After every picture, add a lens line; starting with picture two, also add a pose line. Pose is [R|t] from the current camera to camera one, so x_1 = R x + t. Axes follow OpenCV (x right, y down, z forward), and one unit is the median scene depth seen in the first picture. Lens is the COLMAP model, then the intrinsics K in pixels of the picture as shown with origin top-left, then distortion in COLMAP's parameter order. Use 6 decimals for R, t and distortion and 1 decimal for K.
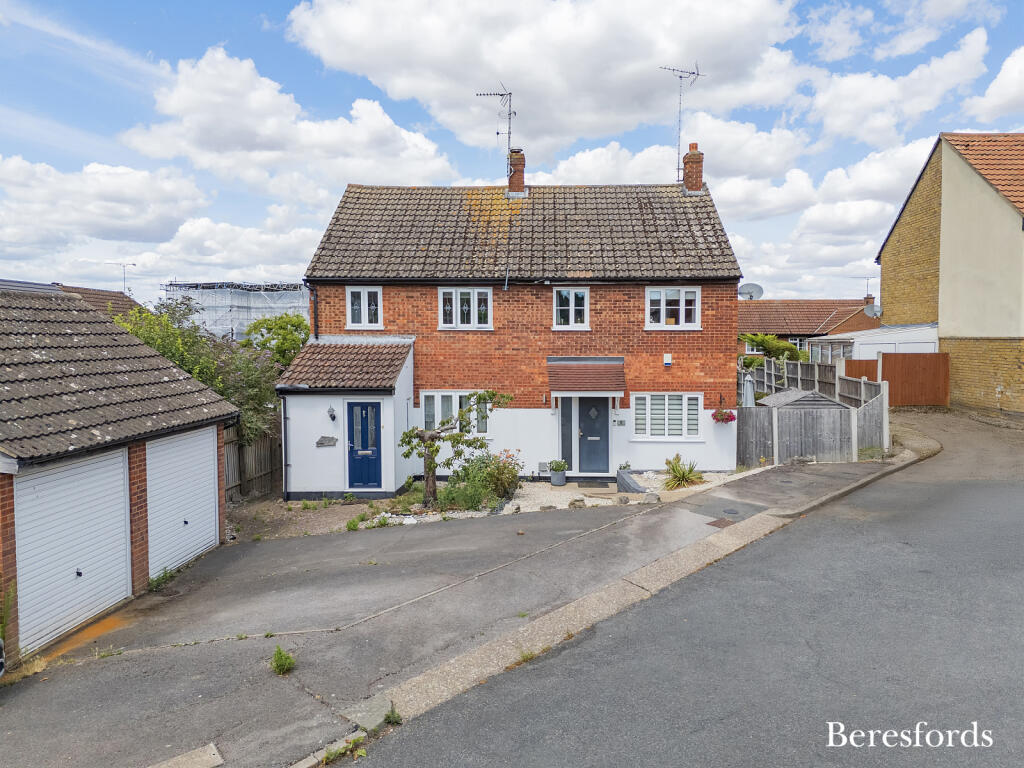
lens RADIAL K [[720.0, 0, 512.8], [0, 720.0, 387.8], [0, 0, 1]] dist [0.082595, -0.012884]
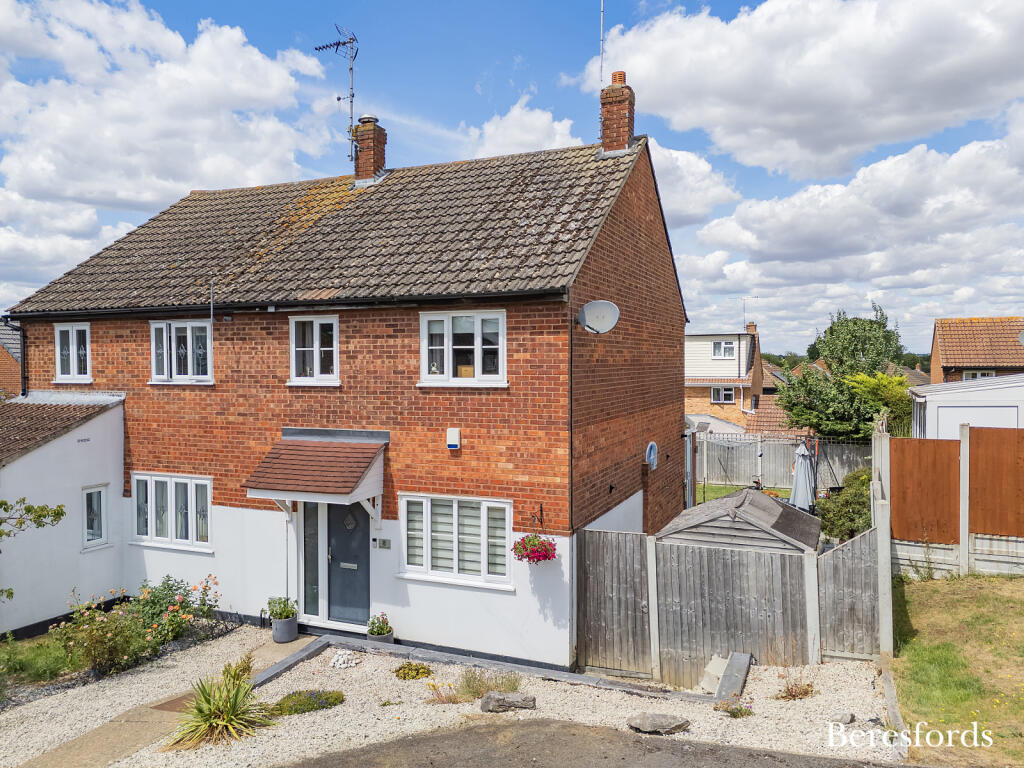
lens RADIAL K [[720.0, 0, 513.3], [0, 720.0, 385.0], [0, 0, 1]] dist [0.082595, -0.012884]
pose [[0.930639, 0.004542, -0.365910, 0.464161], [-0.017525, 0.999329, -0.032168, -0.063303], [0.365518, 0.036349, 0.930094, 0.486239]]
